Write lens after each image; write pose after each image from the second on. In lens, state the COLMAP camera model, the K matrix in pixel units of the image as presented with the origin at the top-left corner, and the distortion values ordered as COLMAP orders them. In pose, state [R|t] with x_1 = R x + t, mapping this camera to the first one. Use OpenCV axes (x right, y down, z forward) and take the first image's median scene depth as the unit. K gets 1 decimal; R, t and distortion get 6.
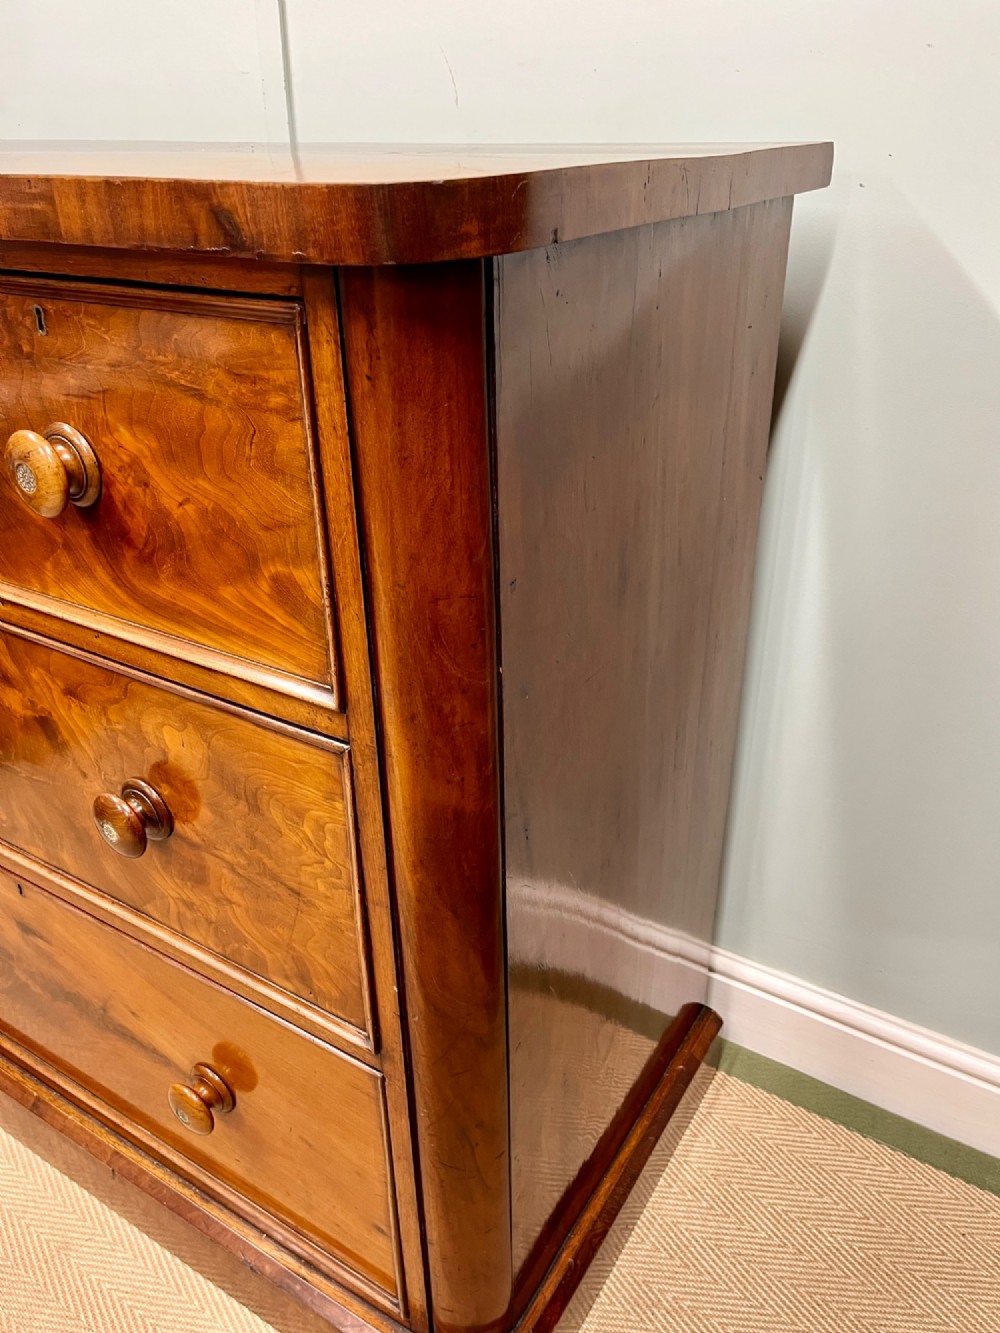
lens RADIAL K [[1035.8, 0, 505.8], [0, 1035.8, 698.7], [0, 0, 1]] dist [0.044414, -0.079163]
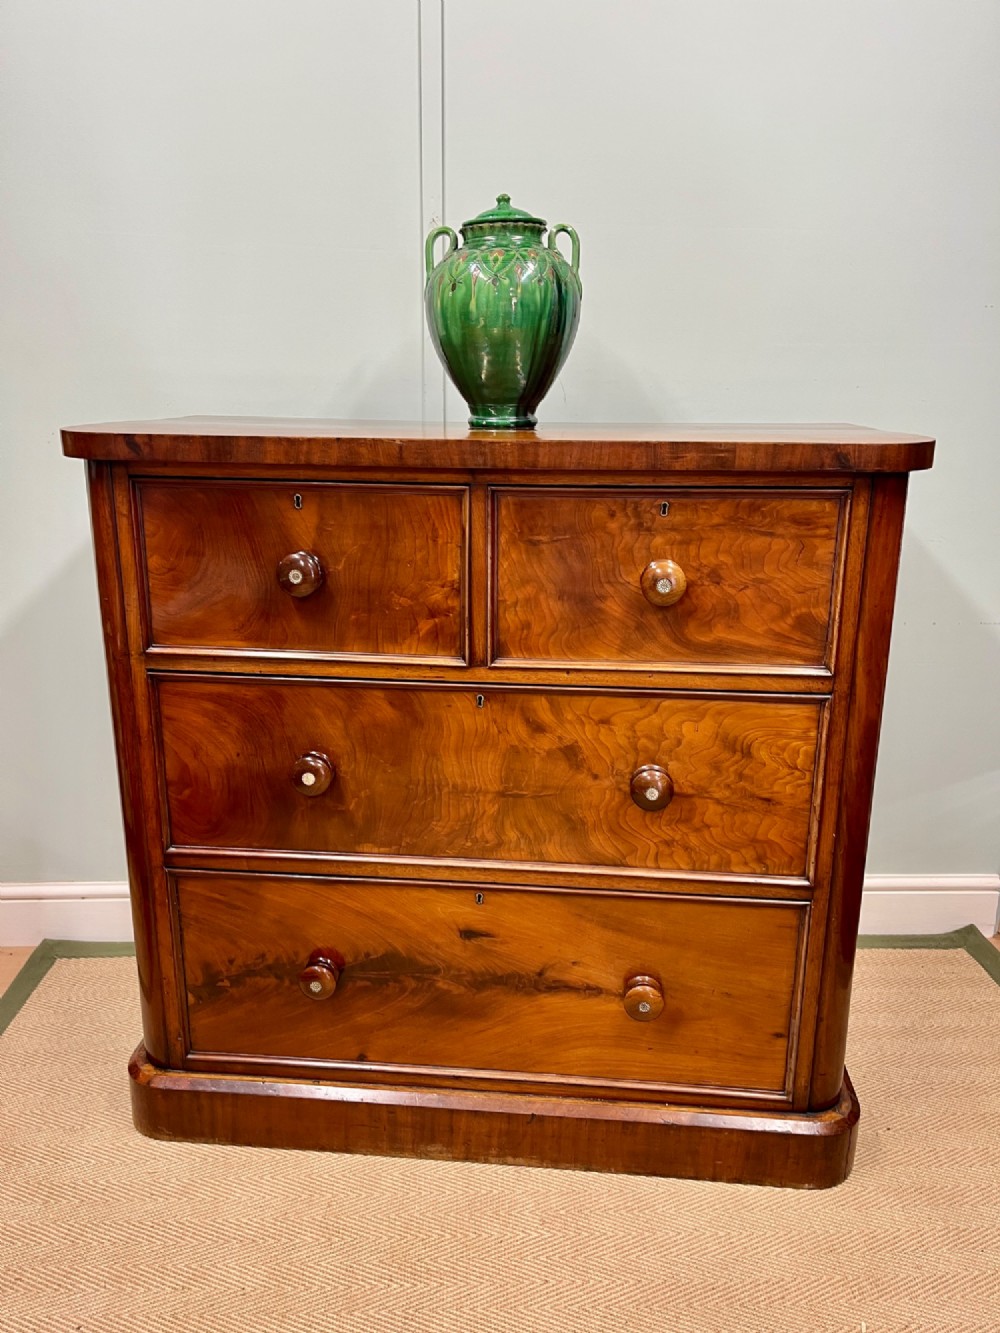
lens RADIAL K [[1025.9, 0, 494.7], [0, 1025.9, 676.5], [0, 0, 1]] dist [0.059106, -0.085018]
pose [[0.891720, -0.113398, 0.438151, -1.843631], [0.212439, 0.959700, -0.183973, 0.274745], [-0.399631, 0.257133, 0.879874, -0.605201]]
